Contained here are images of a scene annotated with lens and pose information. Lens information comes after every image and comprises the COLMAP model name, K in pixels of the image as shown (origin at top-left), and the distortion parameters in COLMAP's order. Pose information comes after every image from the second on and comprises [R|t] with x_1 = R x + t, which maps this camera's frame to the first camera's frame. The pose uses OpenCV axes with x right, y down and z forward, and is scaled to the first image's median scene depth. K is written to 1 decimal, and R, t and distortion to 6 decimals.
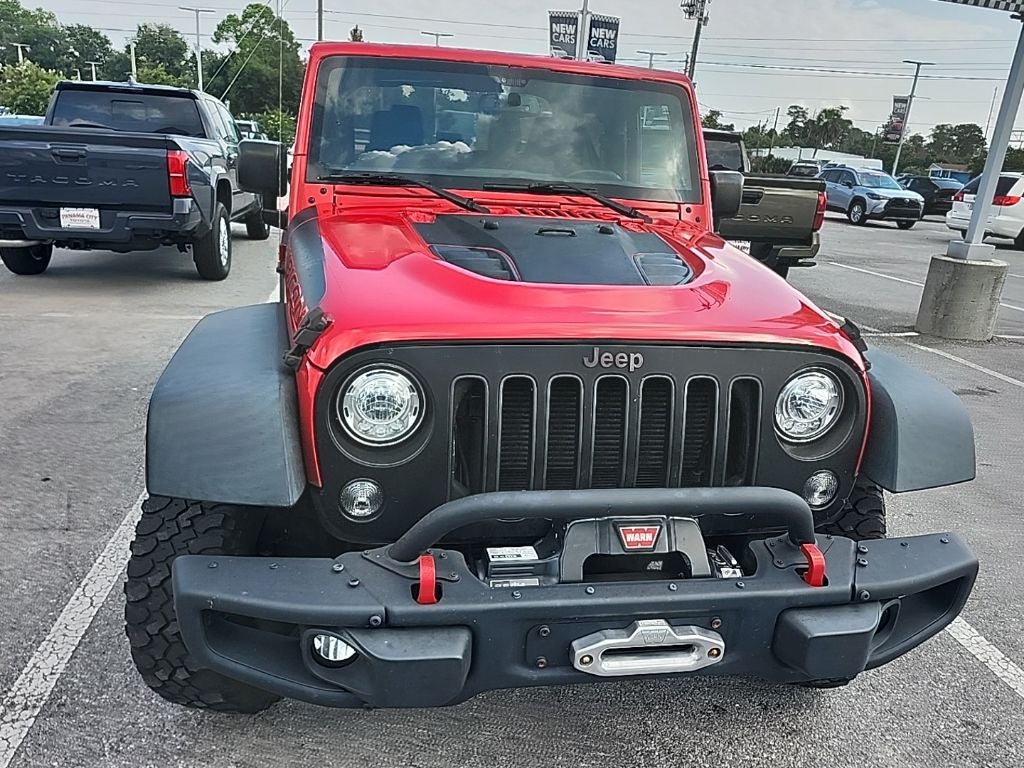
lens RADIAL K [[735.1, 0, 495.9], [0, 735.1, 386.7], [0, 0, 1]] dist [0.029851, -0.028366]
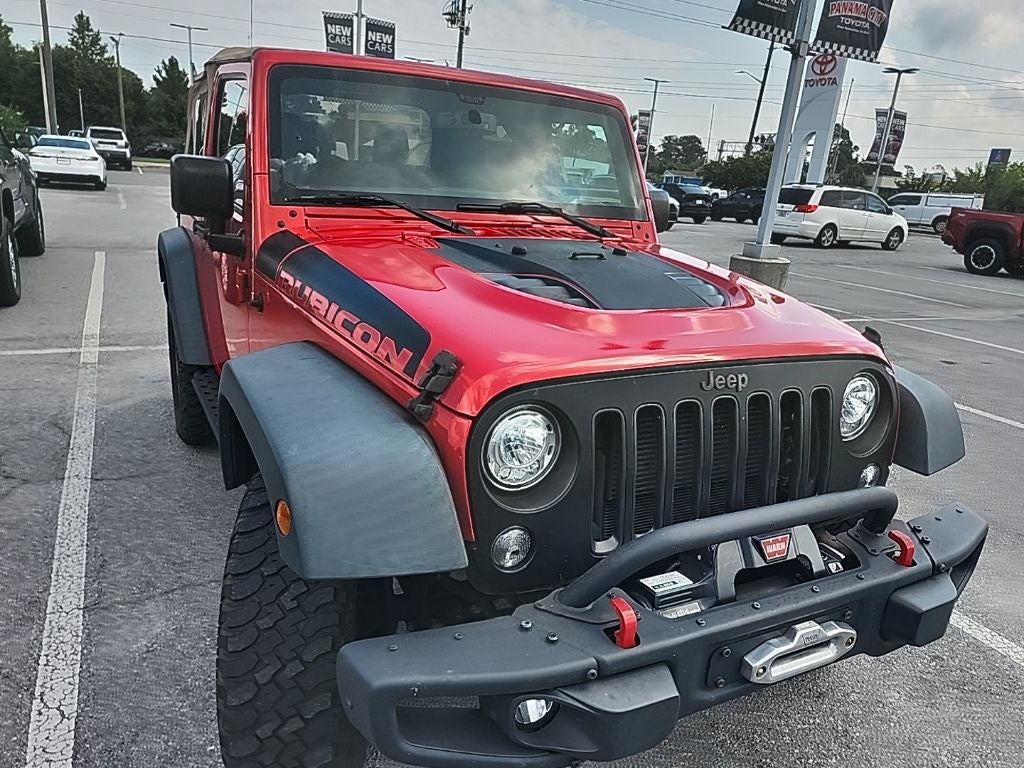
lens RADIAL K [[735.1, 0, 501.2], [0, 735.1, 395.0], [0, 0, 1]] dist [0.029851, -0.028366]
pose [[0.951983, -0.084383, 0.294291, -0.422452], [0.082677, 0.996409, 0.018257, -0.058417], [-0.294774, 0.006951, 0.955542, 0.088317]]
